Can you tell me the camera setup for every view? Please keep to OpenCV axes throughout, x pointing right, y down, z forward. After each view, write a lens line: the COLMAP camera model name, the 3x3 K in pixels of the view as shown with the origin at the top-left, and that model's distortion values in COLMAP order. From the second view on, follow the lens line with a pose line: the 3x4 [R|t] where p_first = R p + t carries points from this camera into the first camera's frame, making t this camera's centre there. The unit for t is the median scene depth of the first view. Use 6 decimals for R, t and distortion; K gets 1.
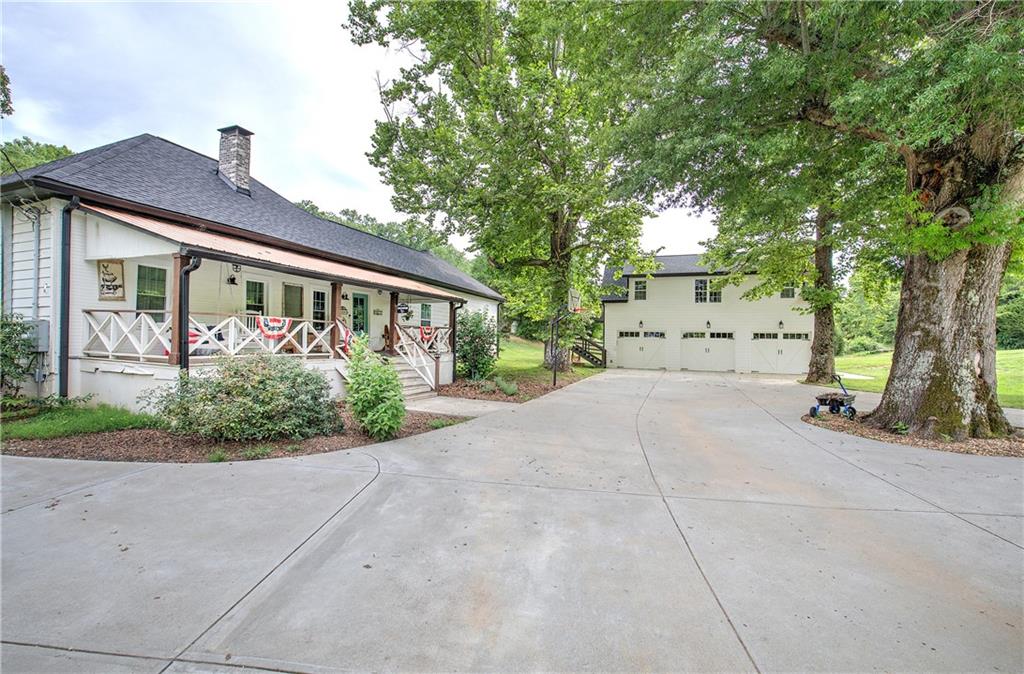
lens RADIAL K [[444.8, 0, 518.4], [0, 444.8, 335.3], [0, 0, 1]] dist [-0.005297, 0.001551]
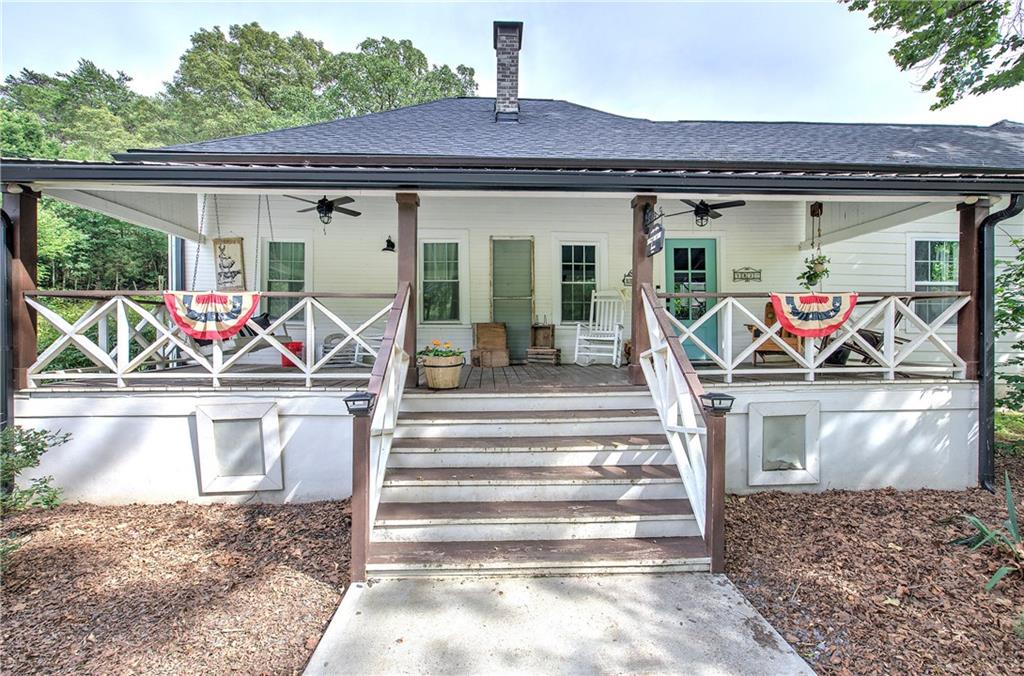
lens RADIAL K [[444.8, 0, 517.5], [0, 444.8, 338.1], [0, 0, 1]] dist [-0.005297, 0.001551]
pose [[0.394226, -0.009774, -0.918961, -0.005219], [0.018624, 0.999823, -0.002644, 0.008616], [0.918825, -0.016072, 0.394339, 0.709738]]
